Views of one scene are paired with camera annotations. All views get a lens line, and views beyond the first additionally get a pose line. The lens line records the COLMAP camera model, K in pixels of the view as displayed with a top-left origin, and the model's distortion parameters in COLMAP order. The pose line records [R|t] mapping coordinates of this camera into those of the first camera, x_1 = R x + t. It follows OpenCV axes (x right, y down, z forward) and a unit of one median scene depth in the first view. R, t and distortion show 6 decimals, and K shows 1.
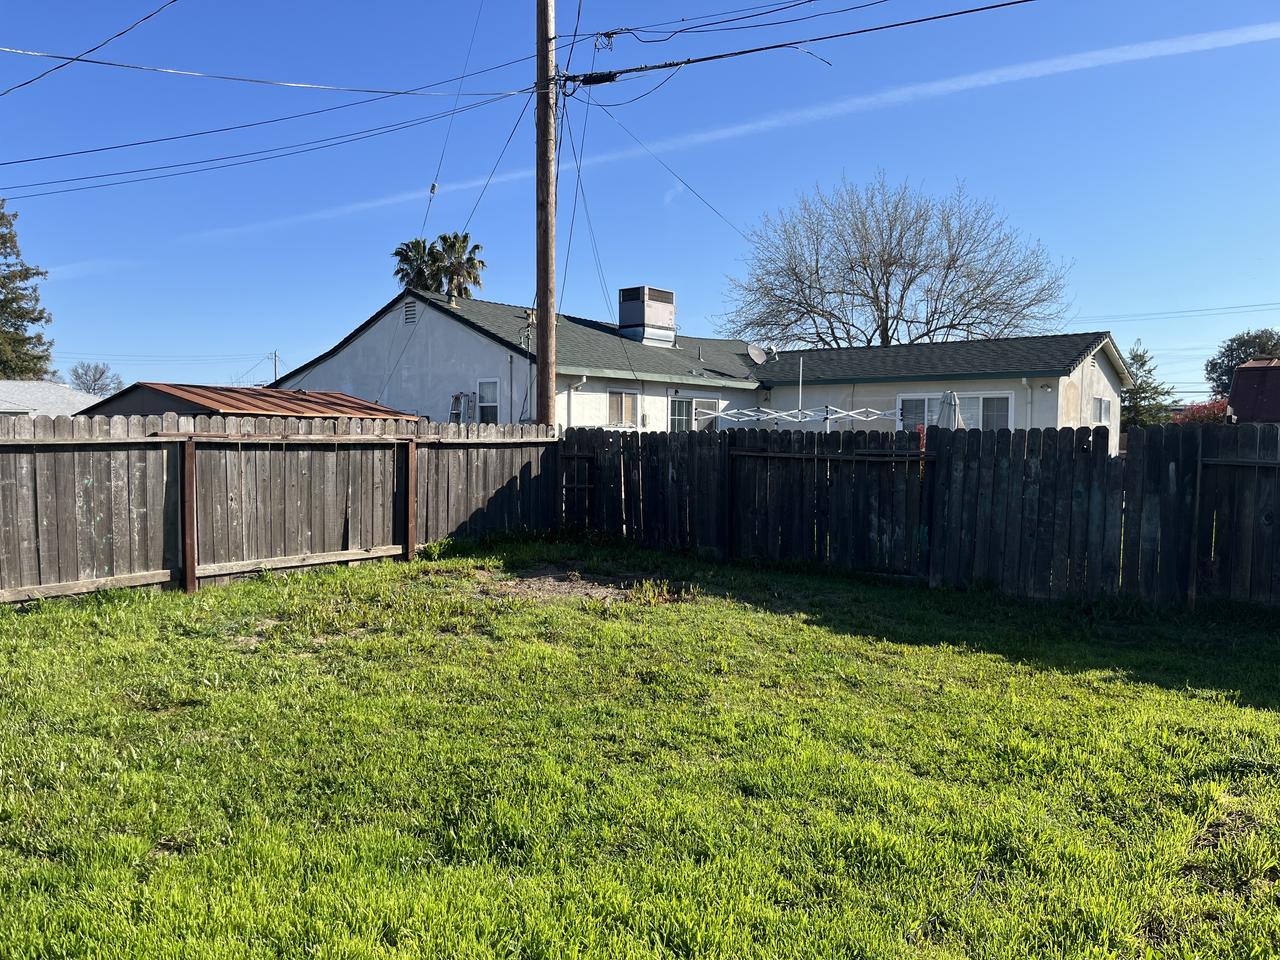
lens RADIAL K [[945.7, 0, 635.1], [0, 945.7, 481.8], [0, 0, 1]] dist [0.014971, -0.008126]
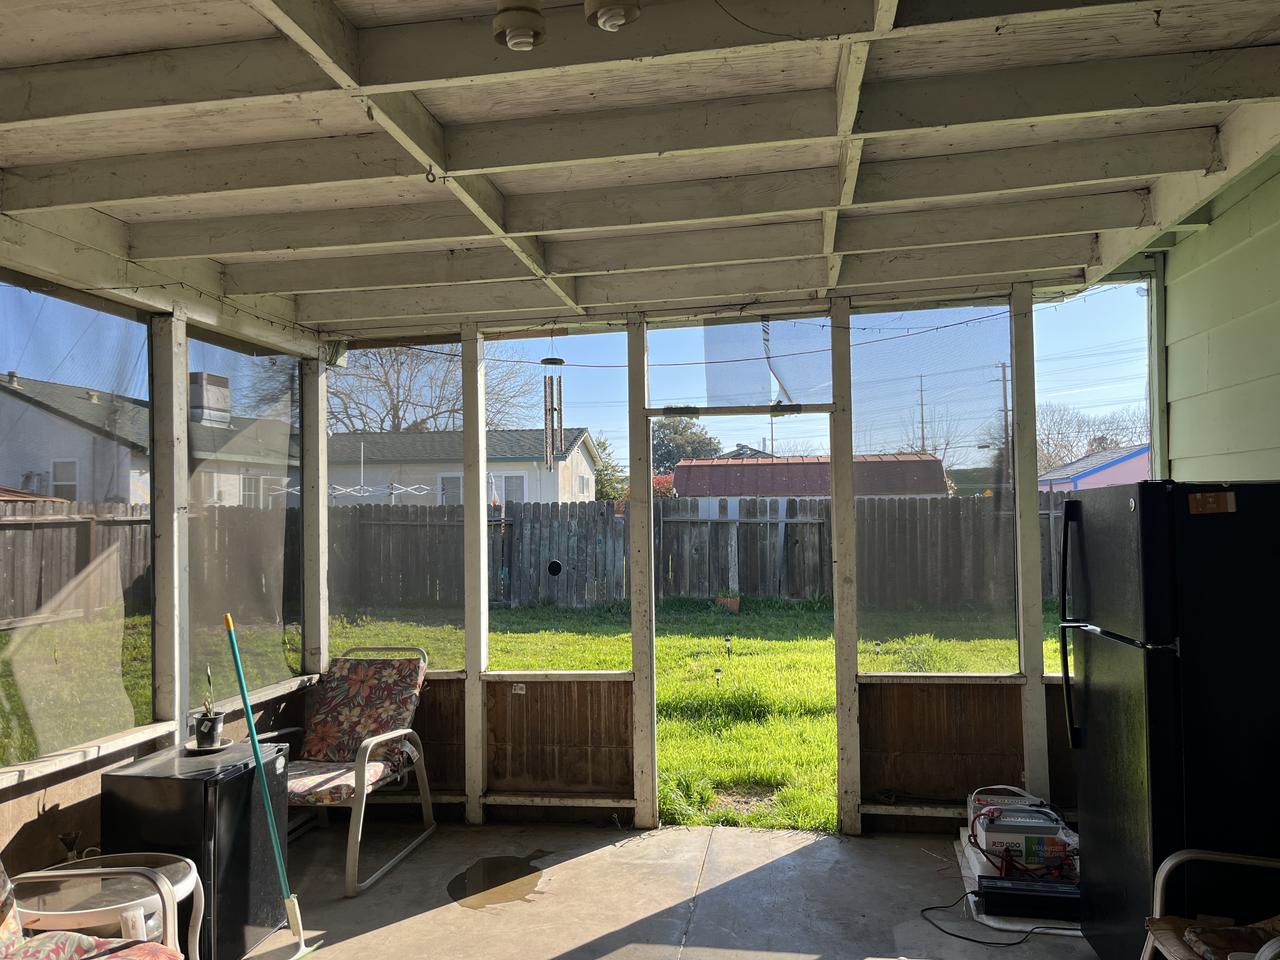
lens RADIAL K [[945.7, 0, 638.5], [0, 945.7, 481.8], [0, 0, 1]] dist [0.014971, -0.008126]
pose [[0.855464, -0.004085, 0.517847, -0.273110], [0.041455, 0.997300, -0.060614, 0.010391], [-0.516201, 0.073320, 0.853323, -0.372379]]
